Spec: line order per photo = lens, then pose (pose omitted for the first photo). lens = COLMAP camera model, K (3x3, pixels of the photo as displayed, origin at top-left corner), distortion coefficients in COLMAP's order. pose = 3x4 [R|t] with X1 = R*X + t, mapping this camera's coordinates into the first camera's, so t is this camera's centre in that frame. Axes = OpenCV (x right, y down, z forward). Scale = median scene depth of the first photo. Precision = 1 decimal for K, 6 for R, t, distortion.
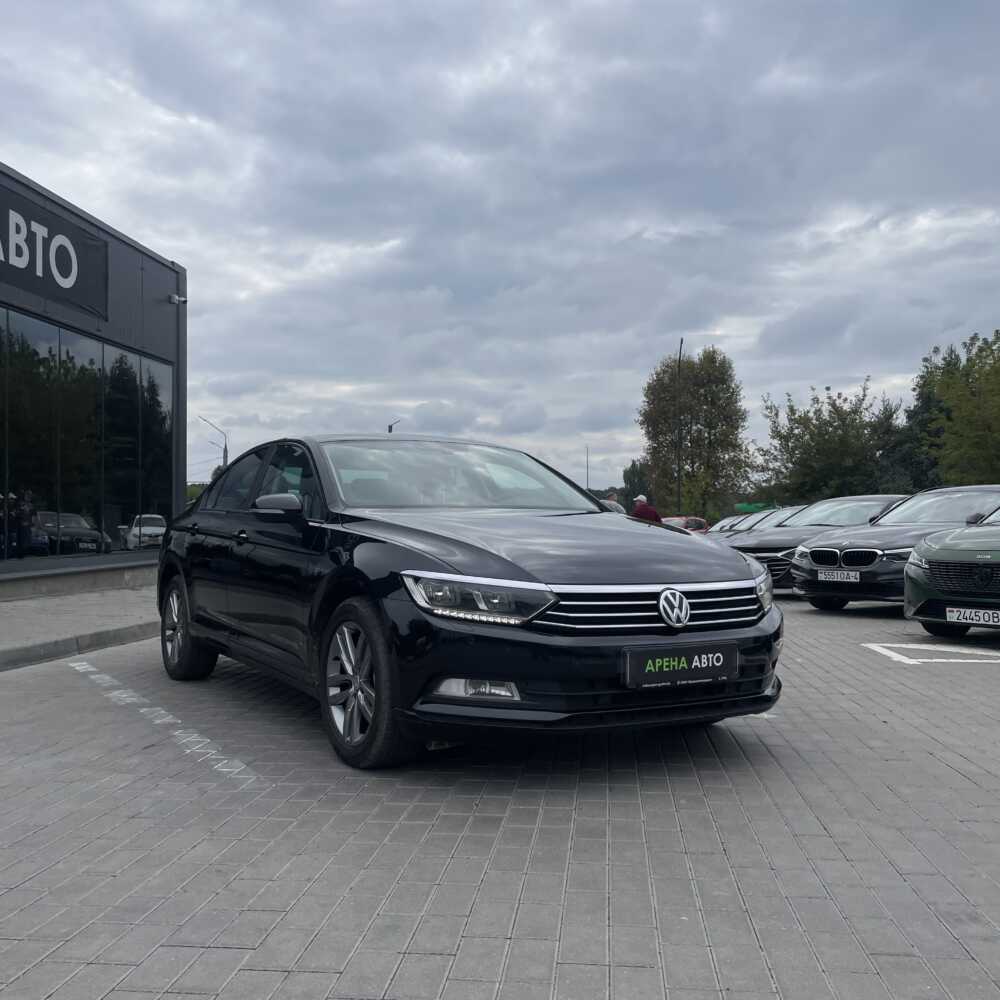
lens RADIAL K [[1001.9, 0, 495.9], [0, 1001.9, 491.1], [0, 0, 1]] dist [0.113607, -0.174575]
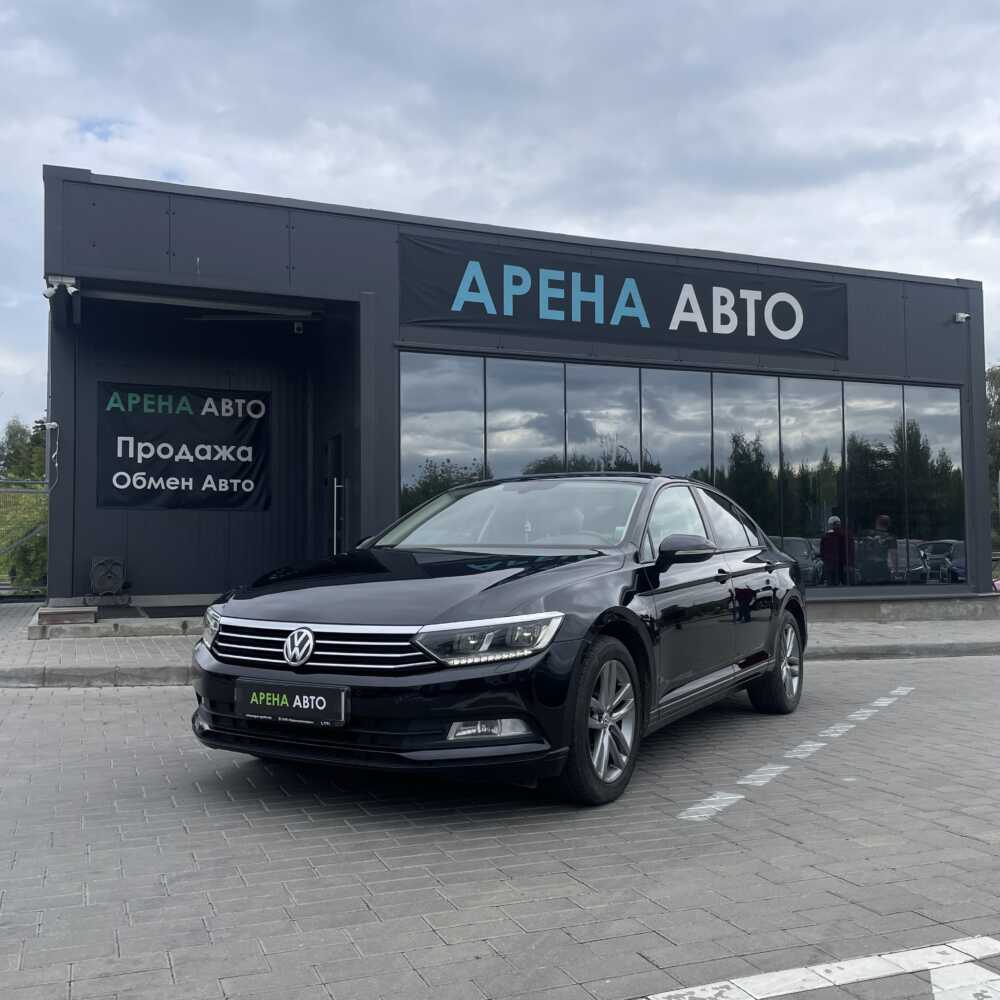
lens RADIAL K [[1001.9, 0, 495.9], [0, 1001.9, 491.1], [0, 0, 1]] dist [0.113607, -0.174575]
pose [[0.478358, -0.058585, -0.876208, 1.186922], [0.032479, 0.998270, -0.049014, 0.014257], [0.877564, -0.005012, 0.479433, 0.684215]]
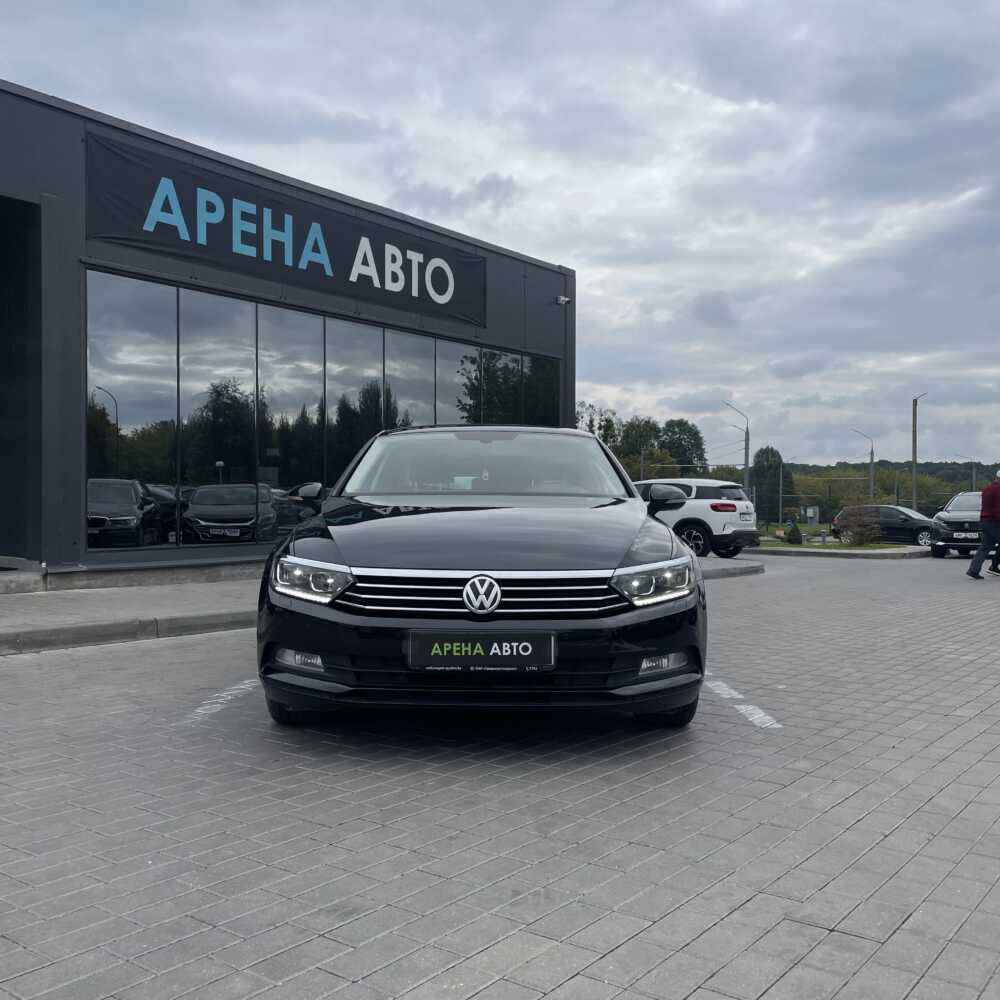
lens RADIAL K [[1001.9, 0, 495.9], [0, 1001.9, 491.1], [0, 0, 1]] dist [0.113607, -0.174575]
pose [[0.857512, -0.008066, -0.514400, 0.704915], [0.017019, 0.999775, 0.012694, 0.000584], [0.514182, -0.019639, 0.857456, 0.151913]]
